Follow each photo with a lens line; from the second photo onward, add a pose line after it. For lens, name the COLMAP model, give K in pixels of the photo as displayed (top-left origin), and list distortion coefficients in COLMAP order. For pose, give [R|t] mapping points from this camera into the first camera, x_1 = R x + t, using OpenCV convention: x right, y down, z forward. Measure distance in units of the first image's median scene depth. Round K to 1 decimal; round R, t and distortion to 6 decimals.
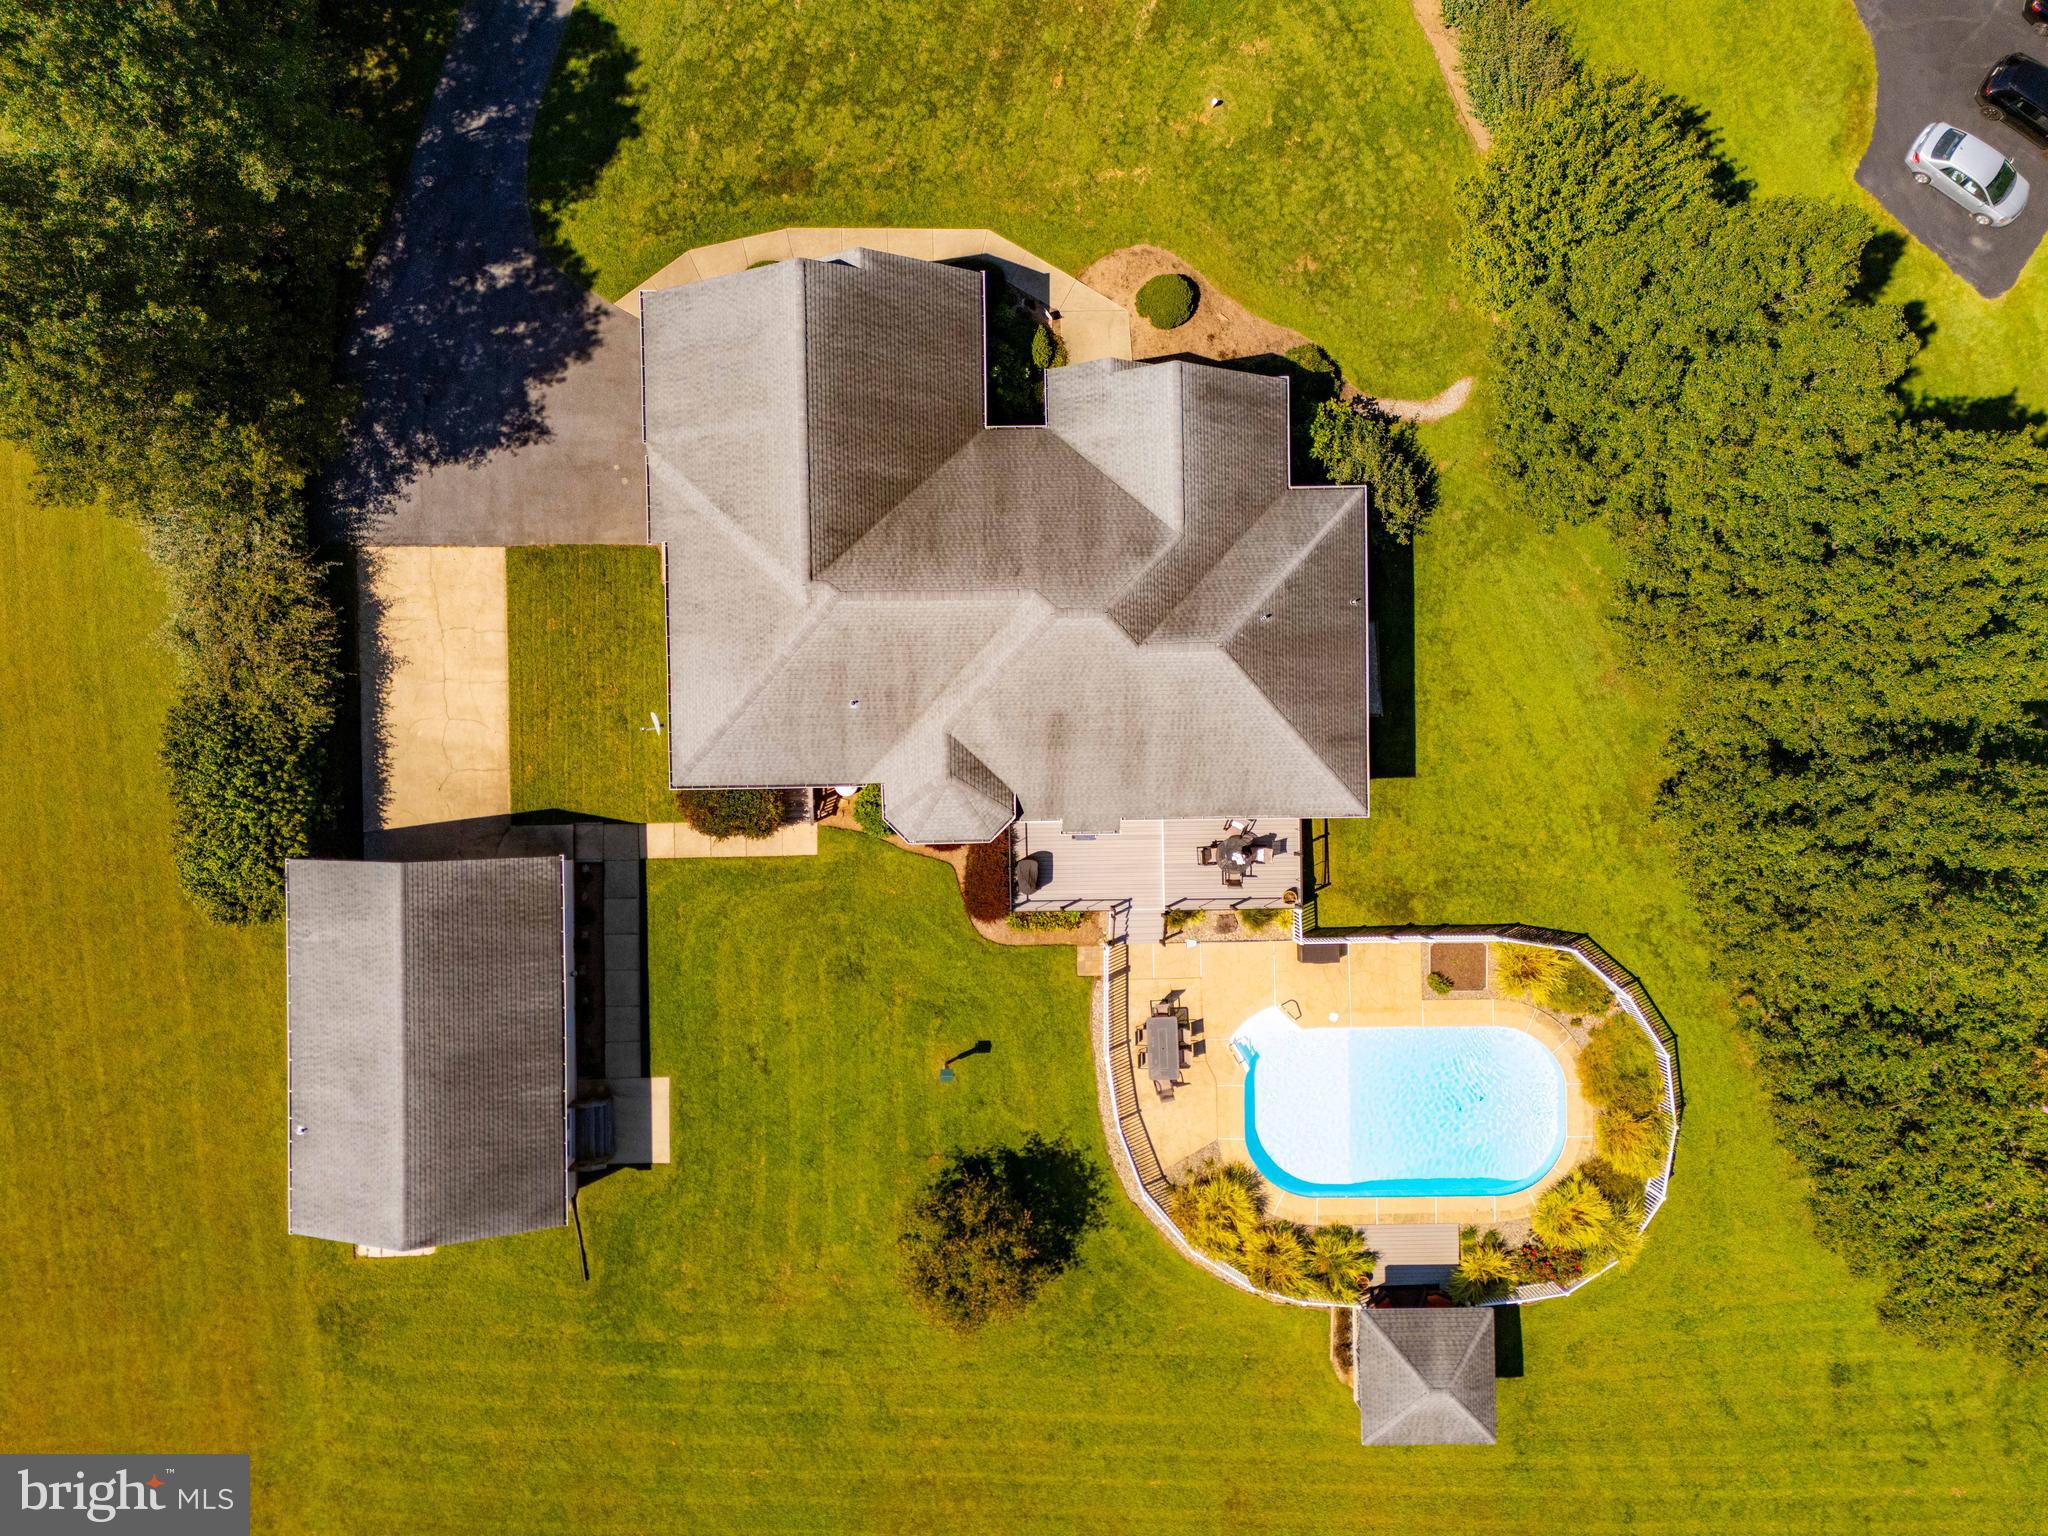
lens RADIAL K [[1496.1, 0, 1021.4], [0, 1496.1, 764.5], [0, 0, 1]] dist [0.080879, -0.070532]
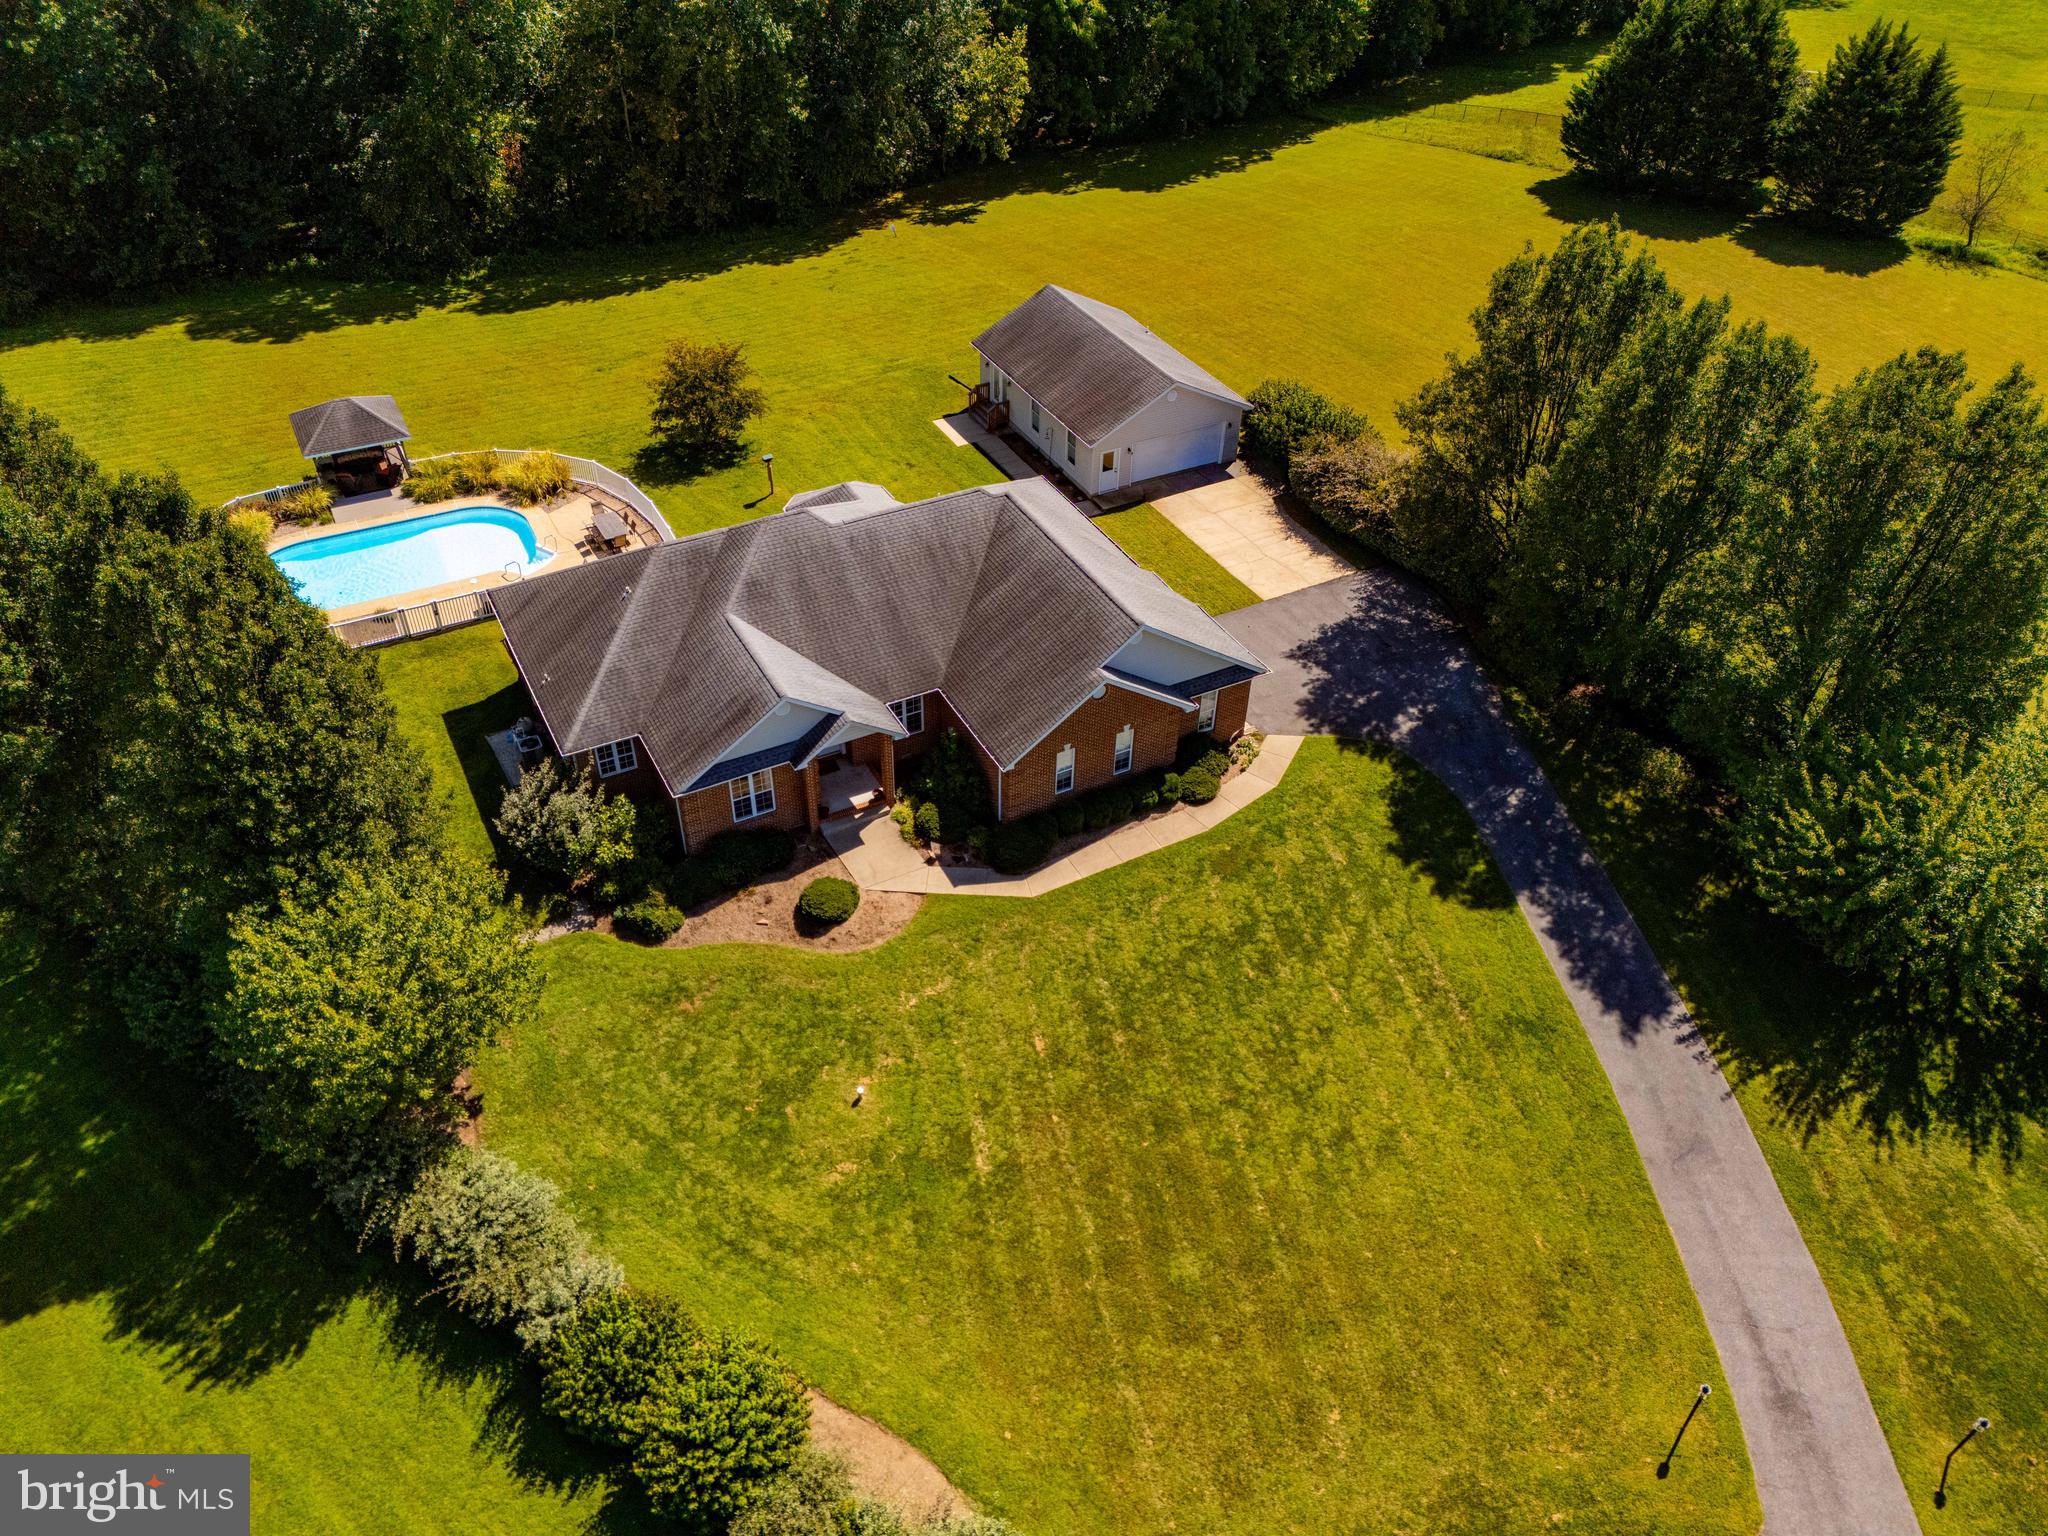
lens RADIAL K [[1496.1, 0, 1021.4], [0, 1496.1, 764.5], [0, 0, 1]] dist [0.080879, -0.070532]
pose [[-0.890419, 0.258731, -0.374448, 0.310305], [-0.453098, -0.581770, 0.675460, -0.927882], [-0.043081, 0.771104, 0.635250, 0.338546]]
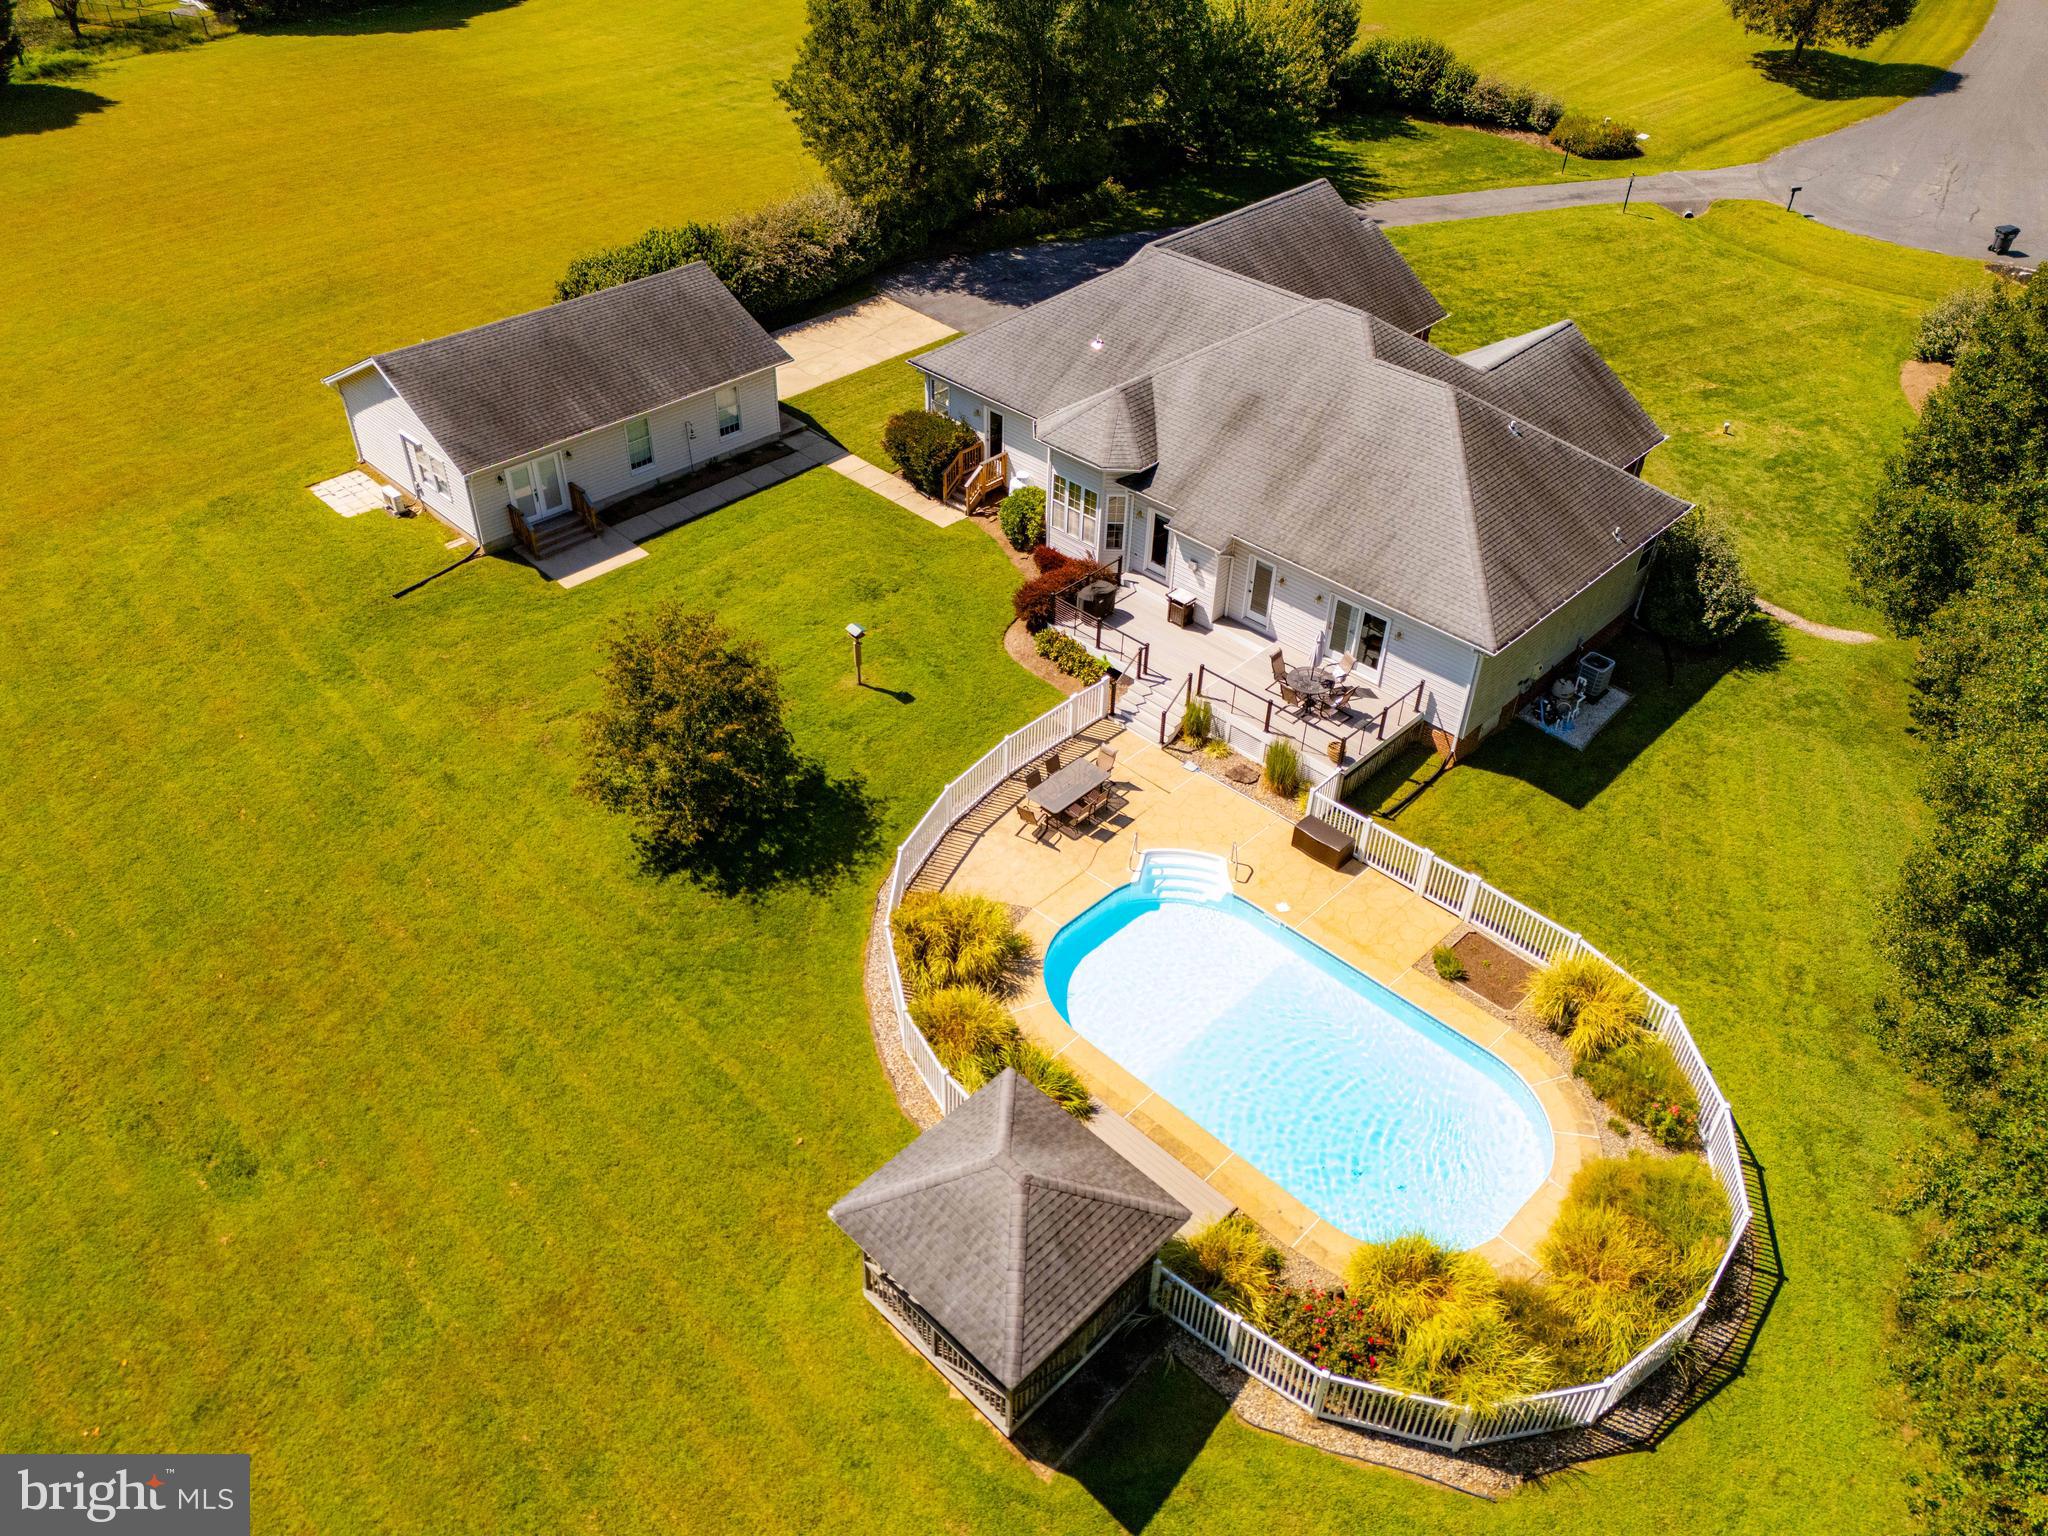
lens RADIAL K [[1488.0, 0, 1024.0], [0, 1488.0, 768.0], [0, 0, 1]] dist [0.099892, -0.109665]
pose [[0.706366, 0.434136, -0.559082, 0.475504], [-0.707805, 0.424675, -0.564502, 0.604637], [-0.007642, 0.794466, 0.607260, 0.553846]]
